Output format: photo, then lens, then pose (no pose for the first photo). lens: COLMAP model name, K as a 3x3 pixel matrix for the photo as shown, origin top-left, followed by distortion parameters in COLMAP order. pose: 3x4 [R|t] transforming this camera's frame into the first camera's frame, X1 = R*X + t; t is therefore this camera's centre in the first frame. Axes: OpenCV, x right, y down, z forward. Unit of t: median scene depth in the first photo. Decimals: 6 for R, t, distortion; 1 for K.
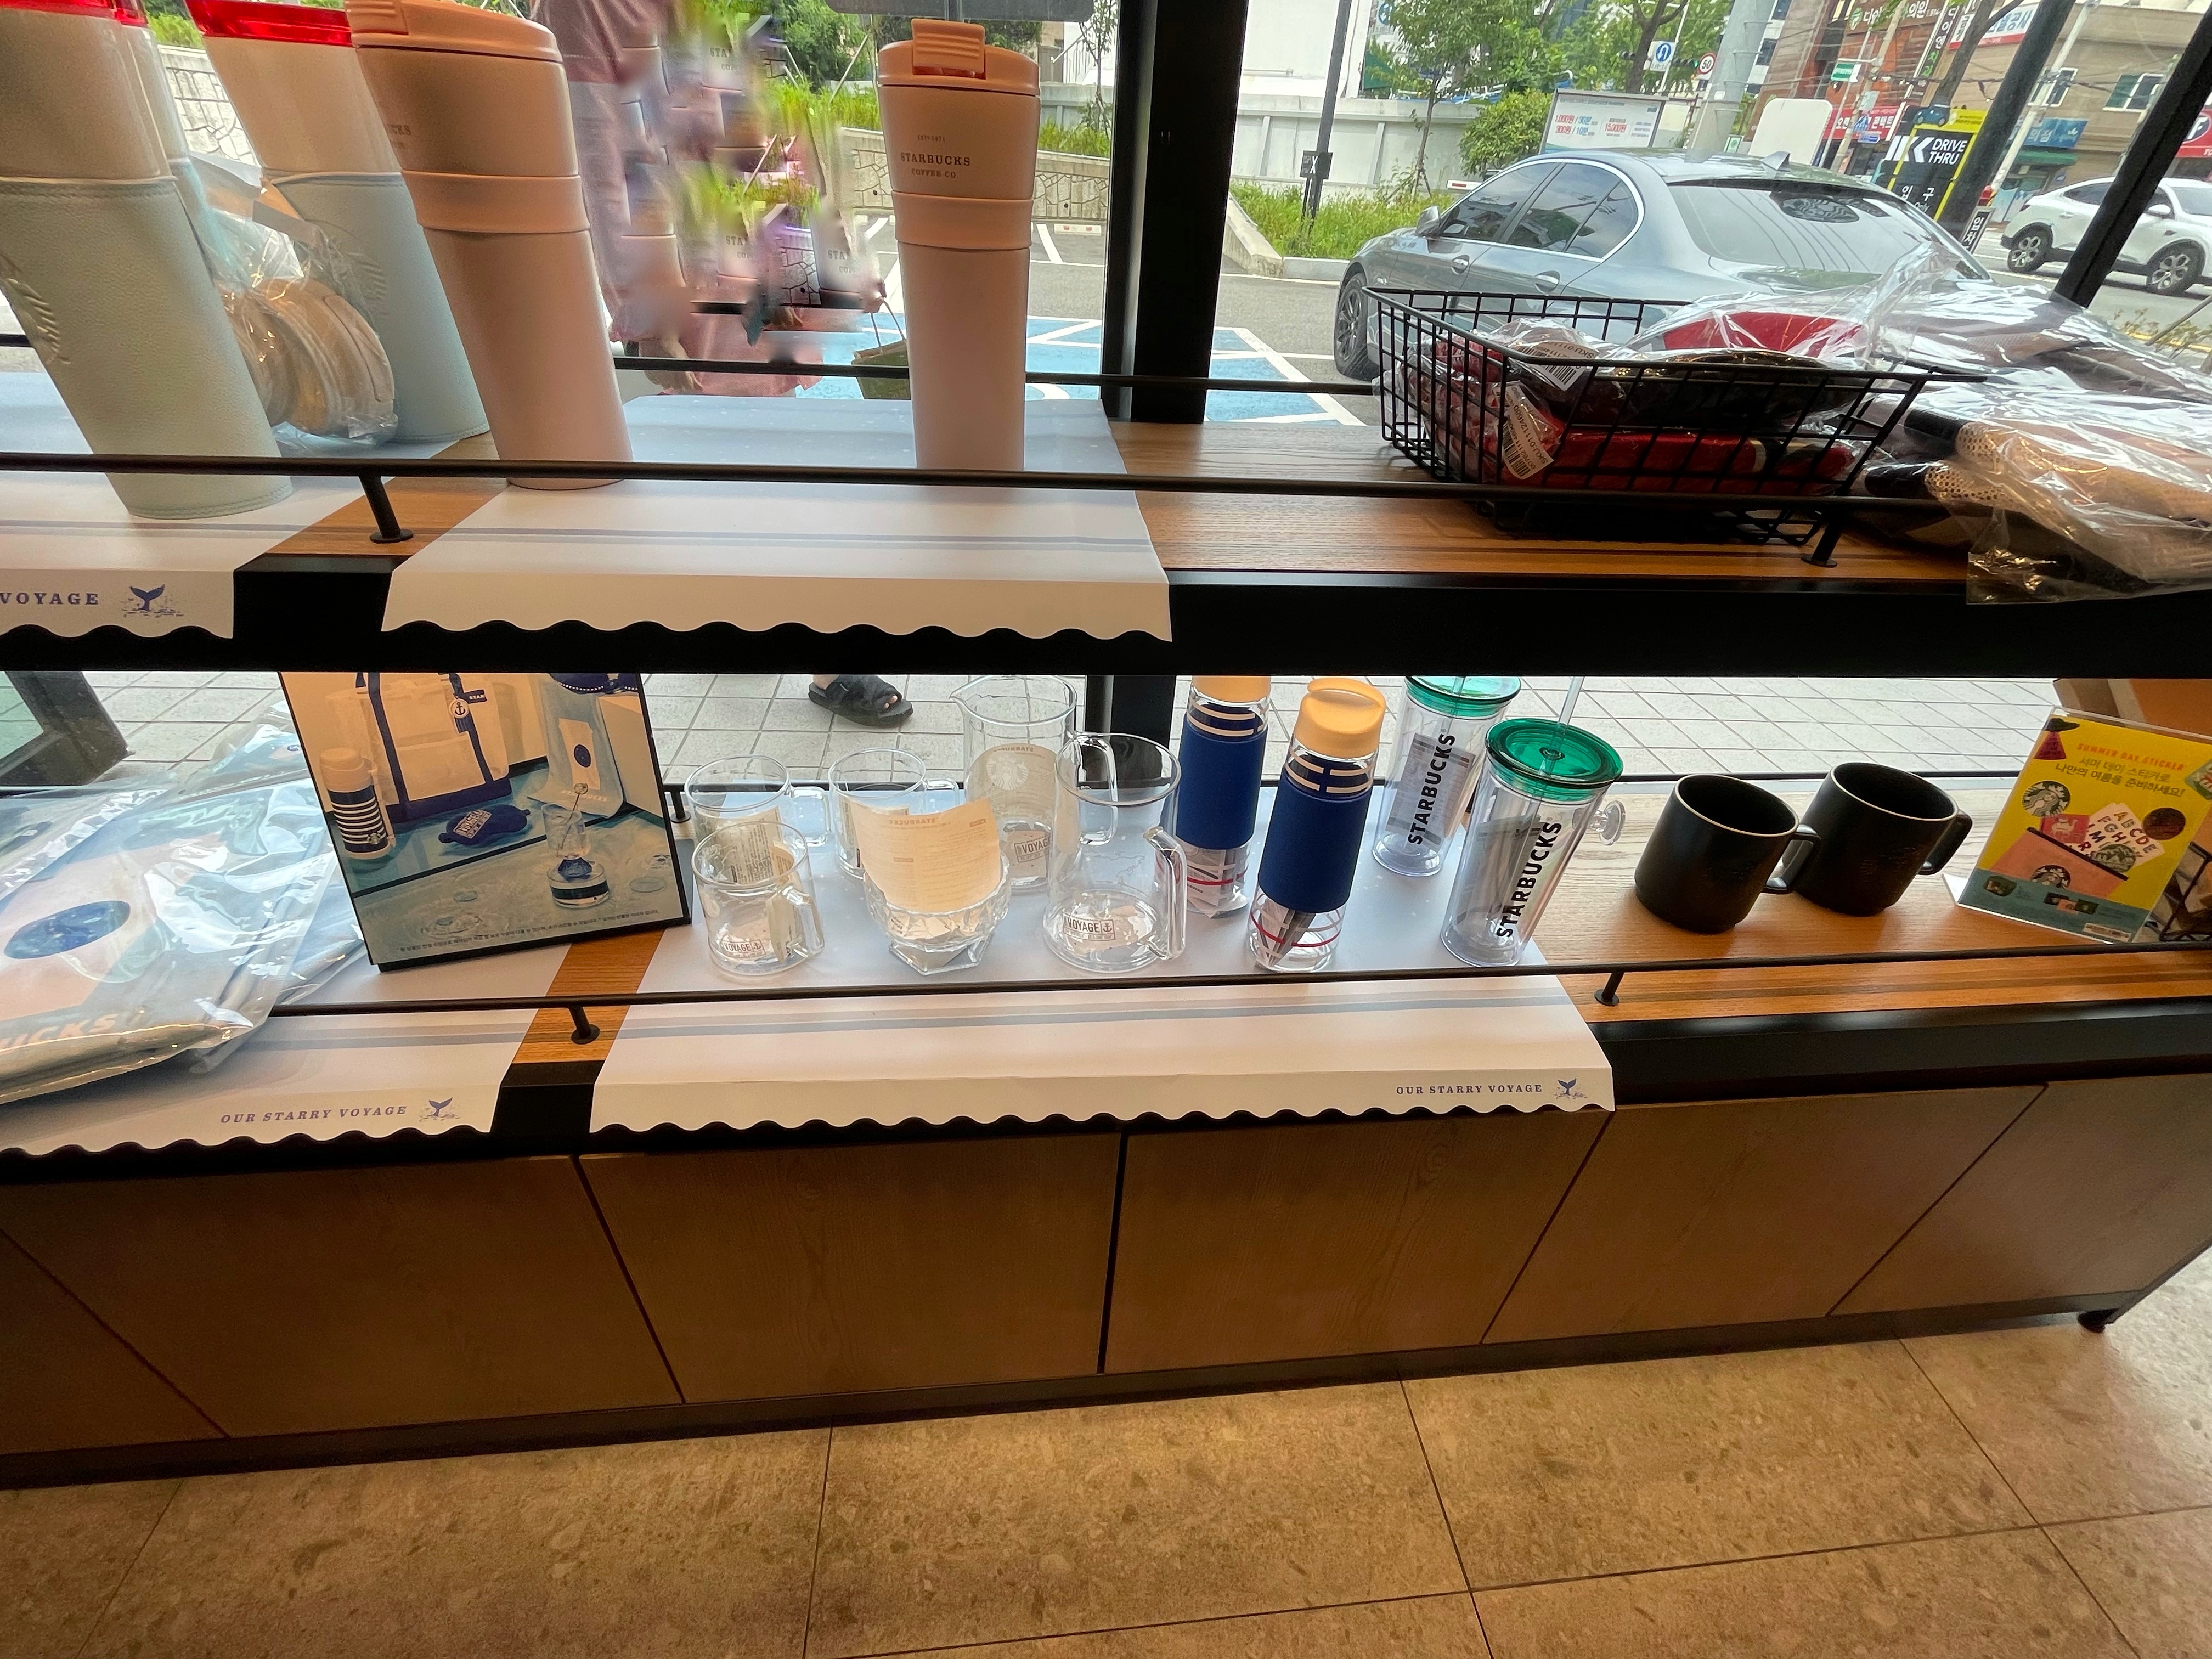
lens RADIAL K [[967.6, 0, 1106.7], [0, 967.6, 831.2], [0, 0, 1]] dist [0.001548, 0.000455]
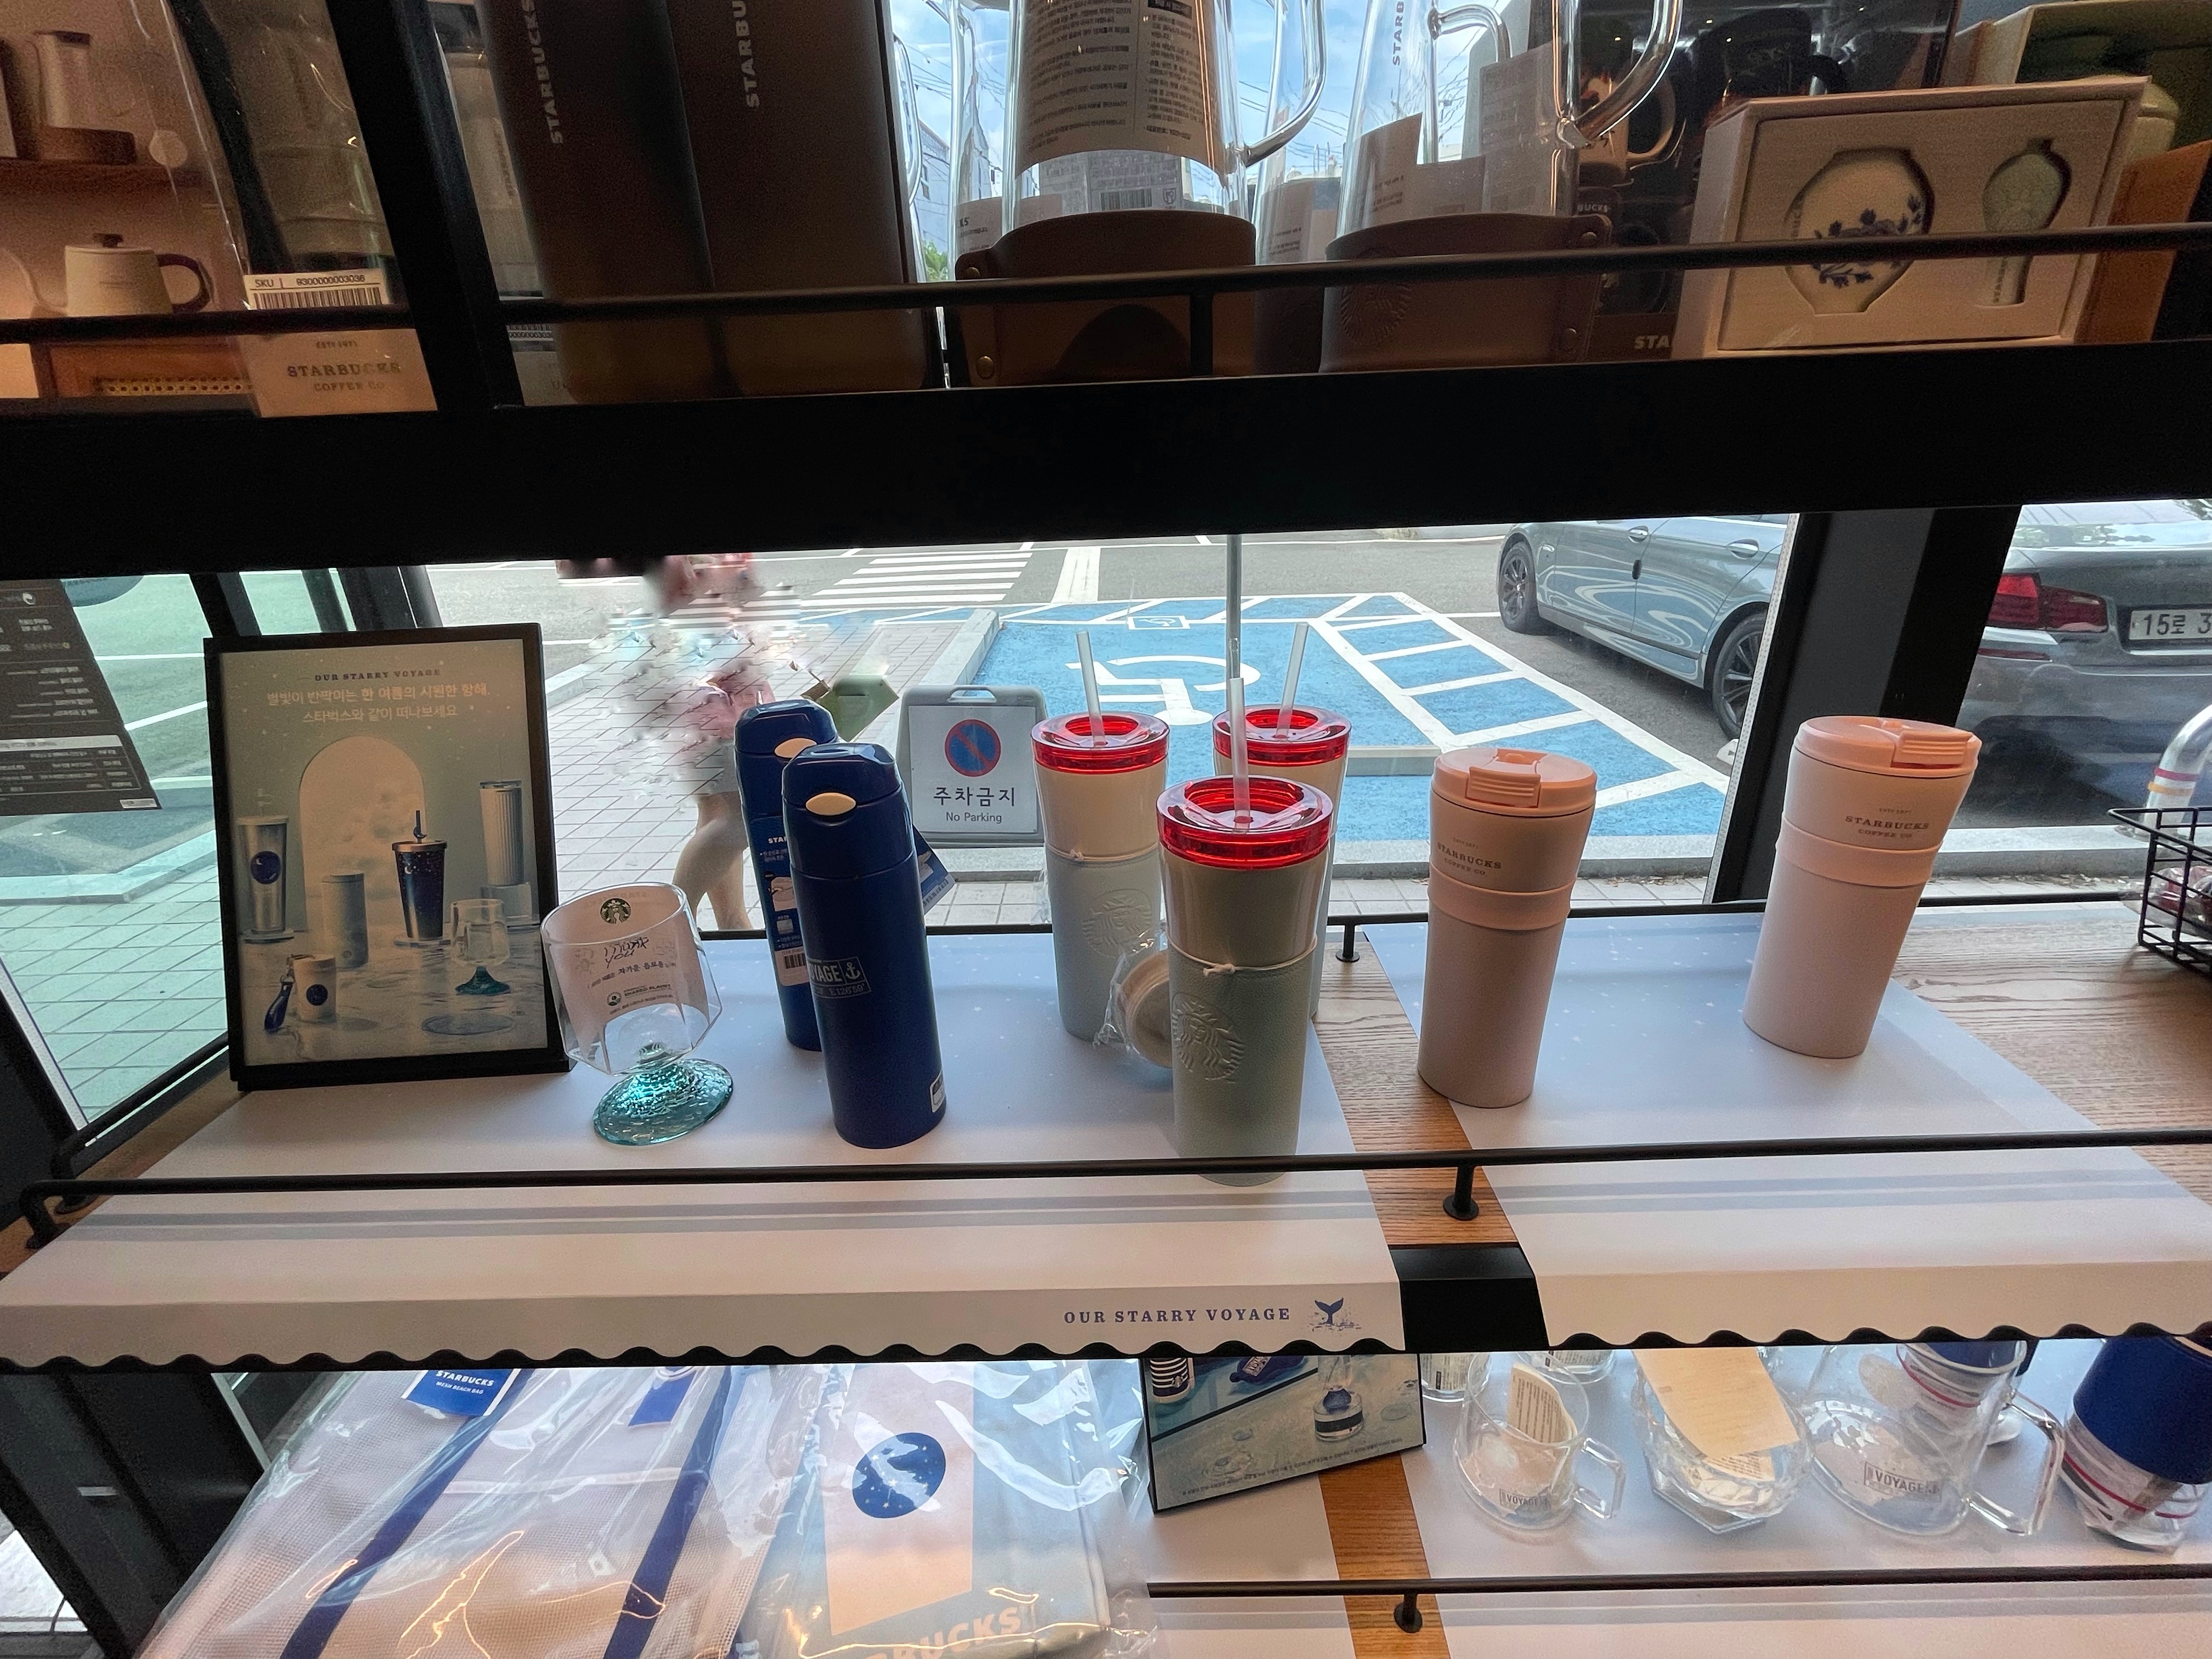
lens RADIAL K [[967.6, 0, 1109.3], [0, 967.6, 830.4], [0, 0, 1]] dist [0.001548, 0.000455]
pose [[0.990827, -0.042950, -0.128129, -0.635260], [0.012448, 0.973124, -0.229945, -0.308207], [0.134562, 0.226241, 0.964732, -0.124276]]
